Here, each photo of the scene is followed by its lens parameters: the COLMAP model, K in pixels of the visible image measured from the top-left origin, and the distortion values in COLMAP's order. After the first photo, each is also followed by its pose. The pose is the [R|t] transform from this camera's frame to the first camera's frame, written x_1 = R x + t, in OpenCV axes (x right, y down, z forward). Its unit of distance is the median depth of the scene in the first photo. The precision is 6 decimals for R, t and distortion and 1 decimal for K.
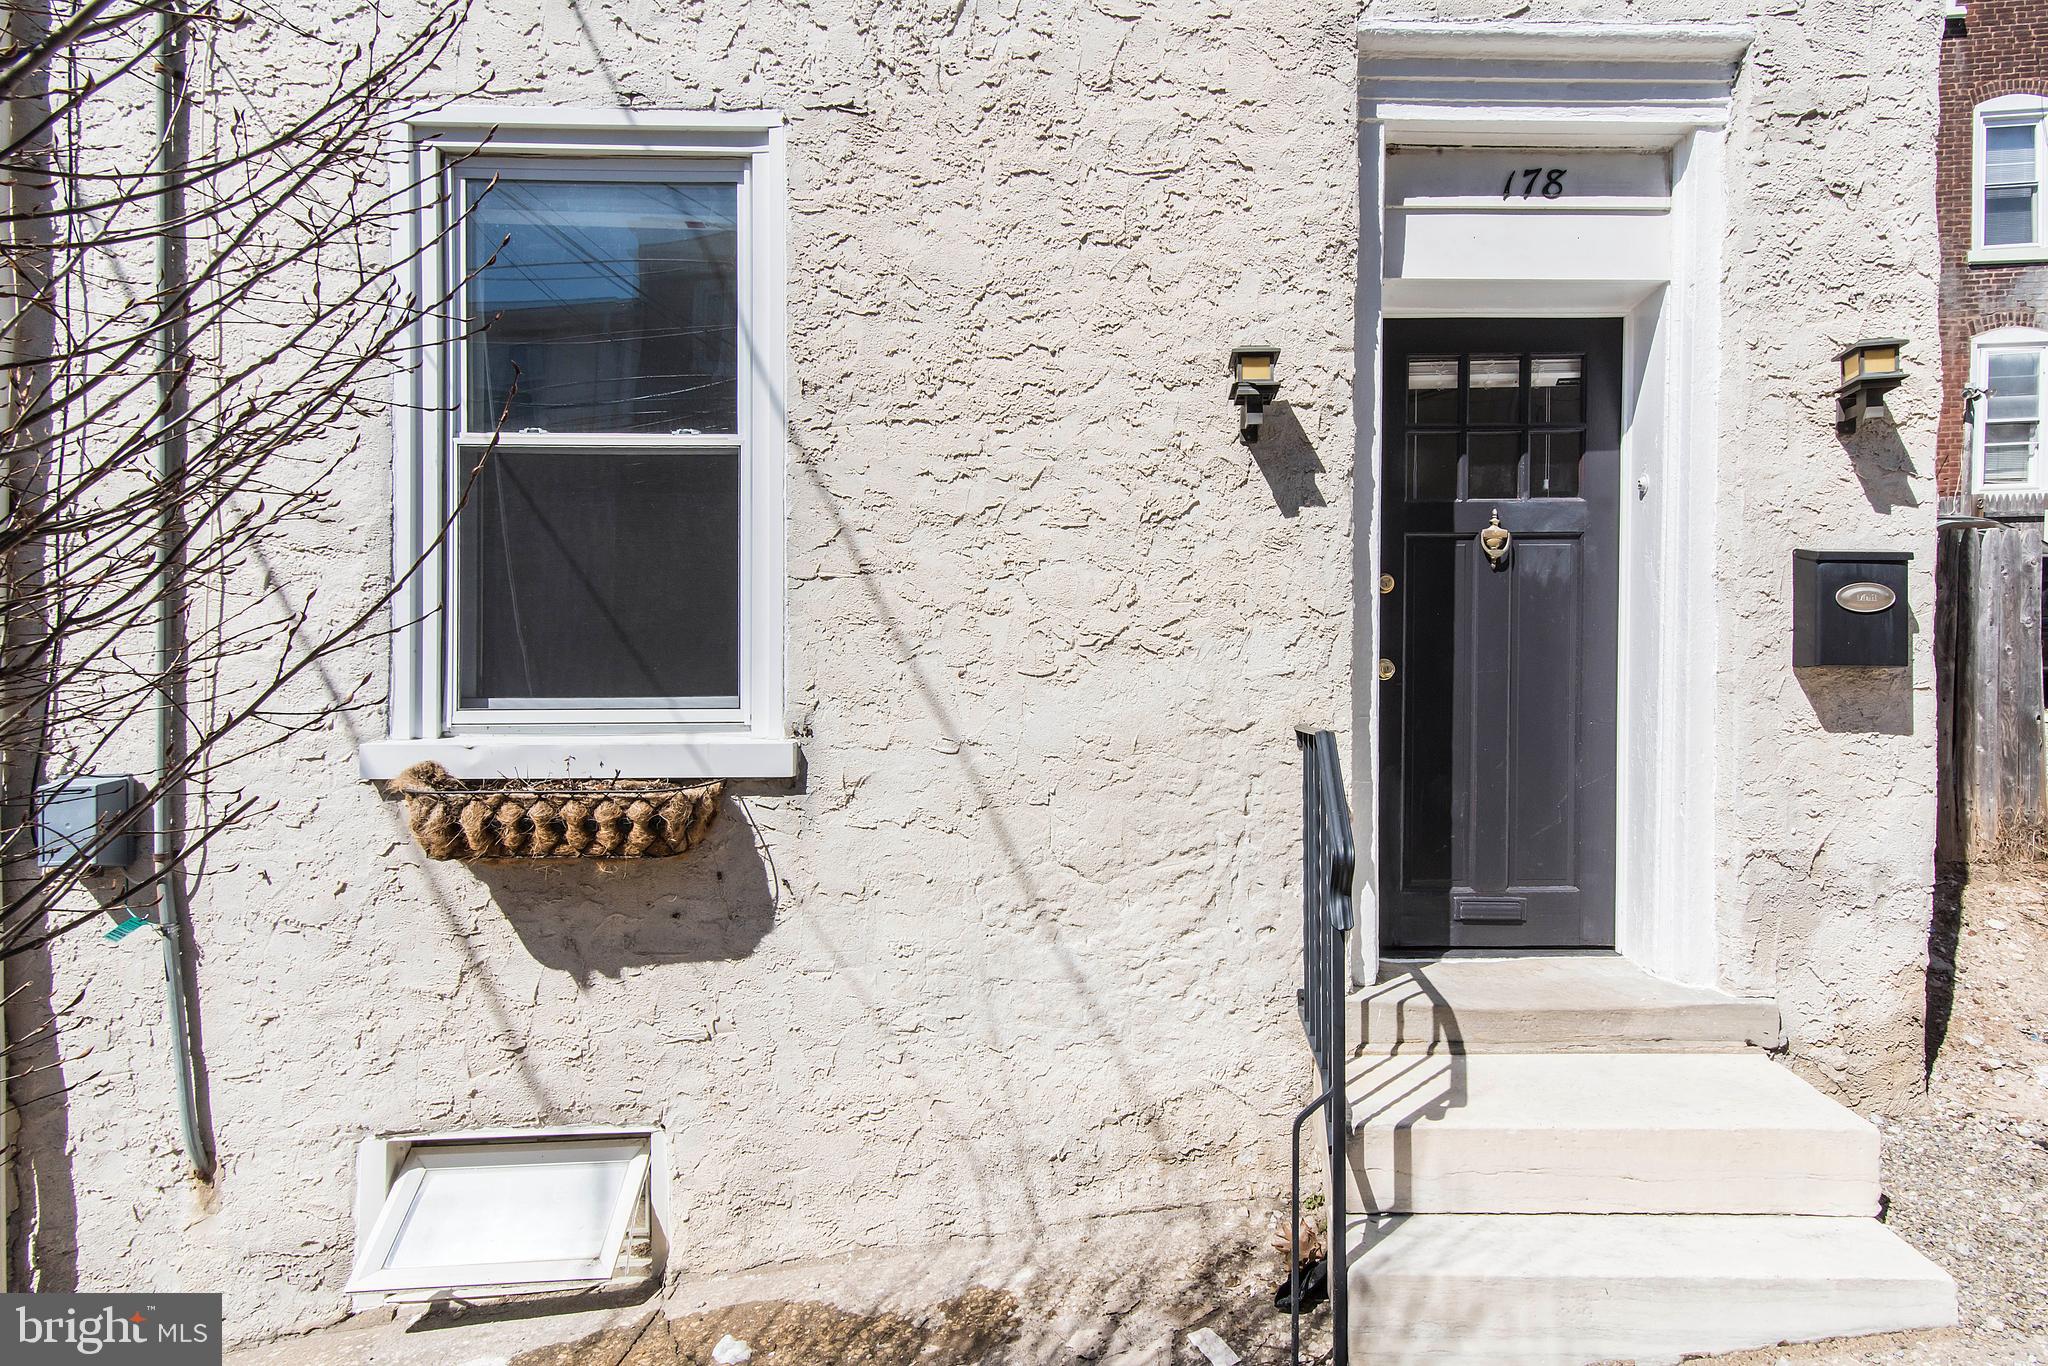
lens RADIAL K [[1006.0, 0, 1024.0], [0, 1006.0, 683.0], [0, 0, 1]] dist [0.014148, 0.000407]
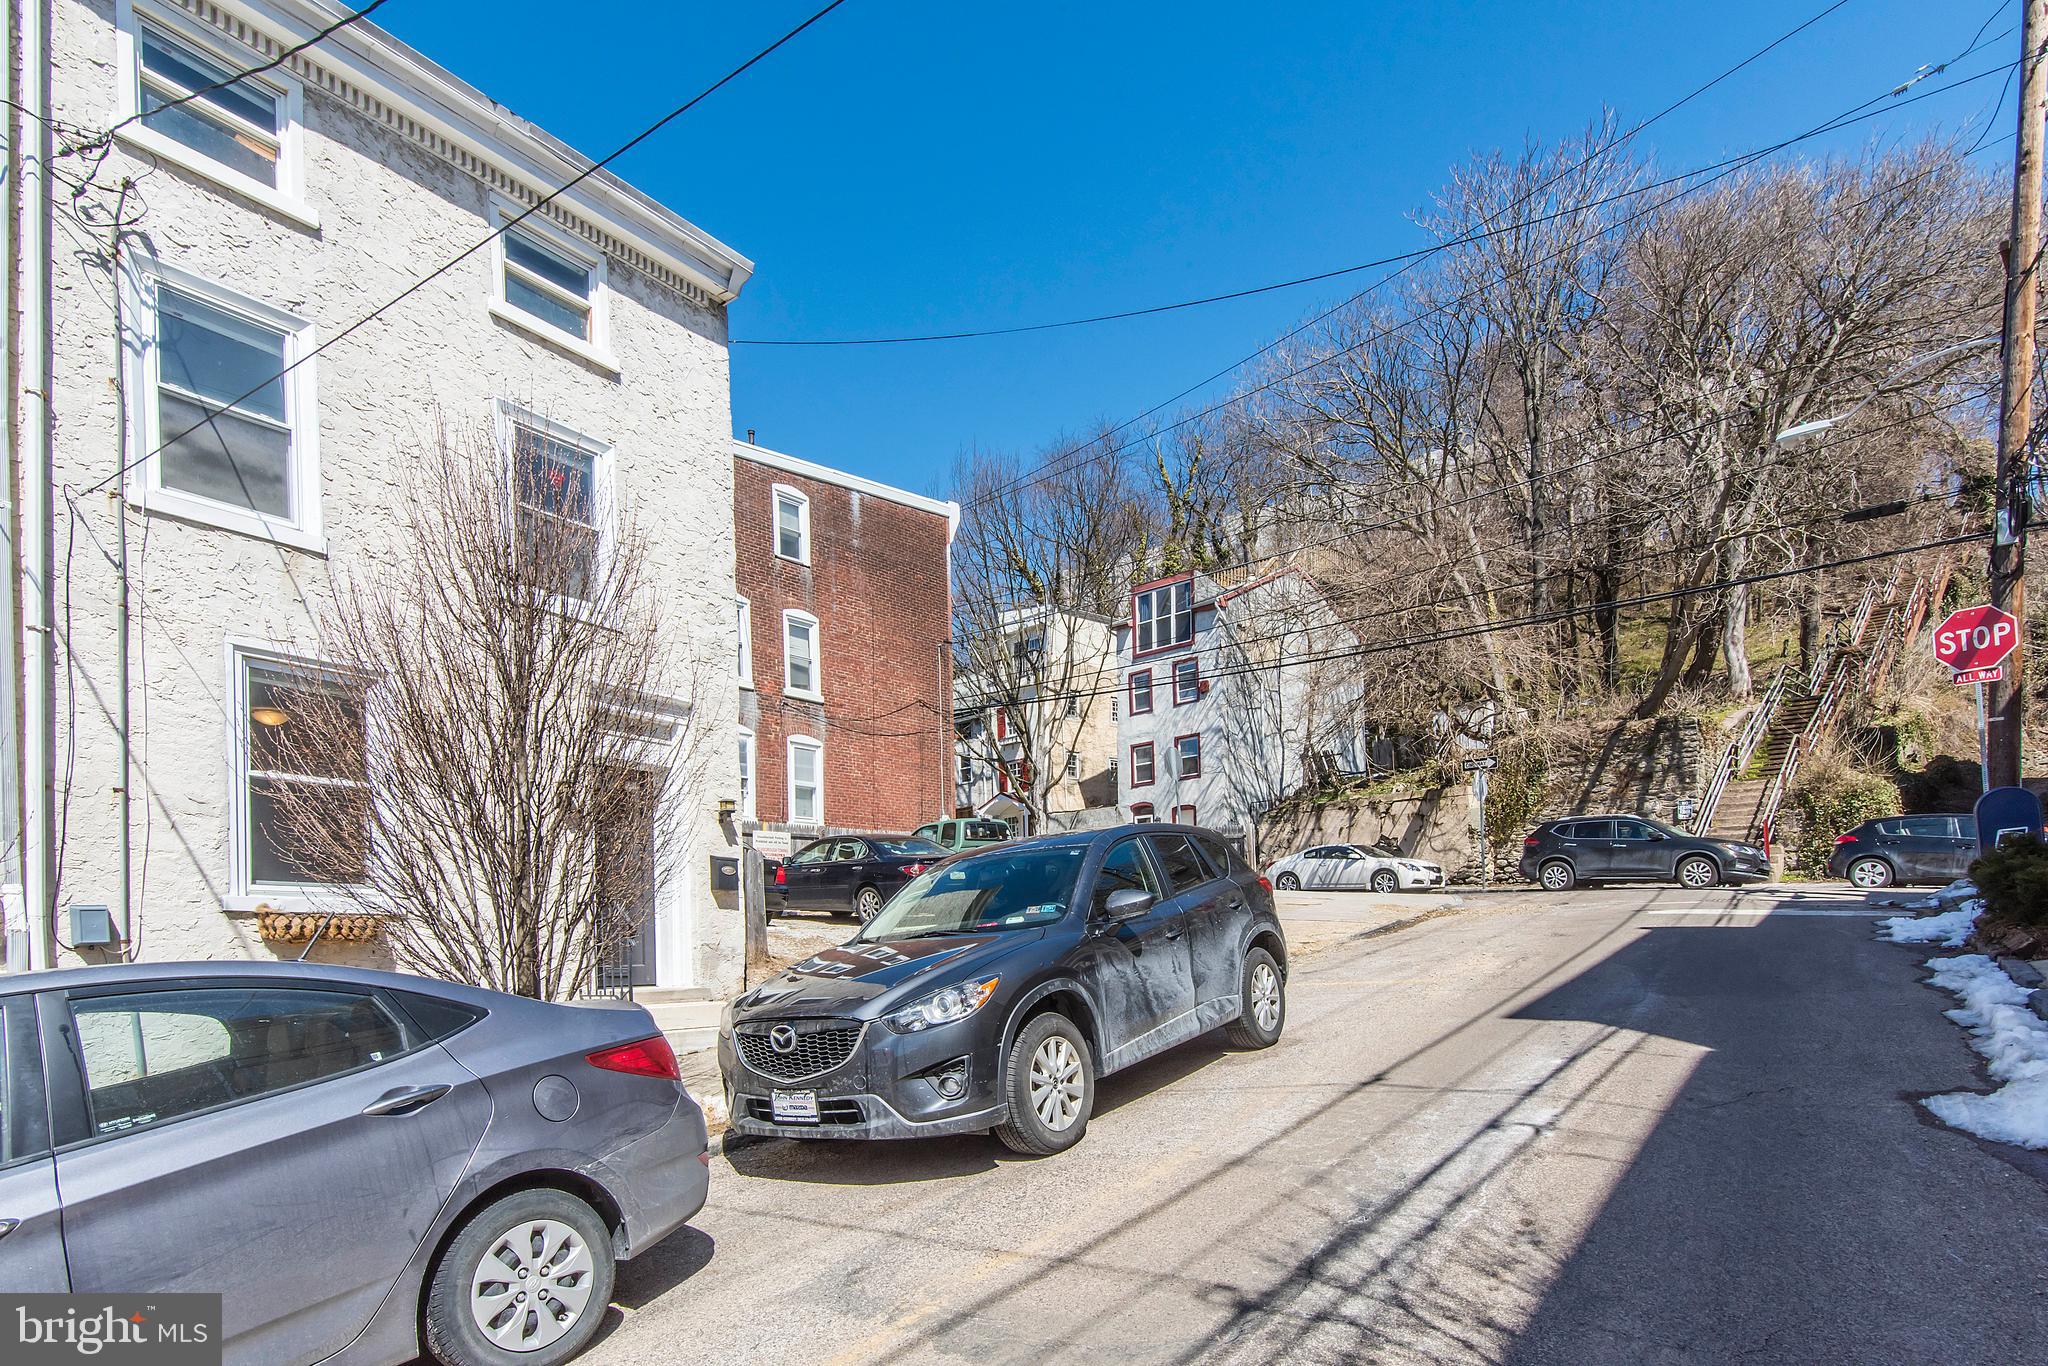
lens RADIAL K [[1043.8, 0, 1024.0], [0, 1043.8, 683.0], [0, 0, 1]] dist [-0.000072, -0.000127]
pose [[0.582635, 0.193809, 0.789288, -1.567683], [0.119012, 0.940337, -0.318750, 0.589406], [-0.803973, 0.279649, 0.524808, -1.923022]]
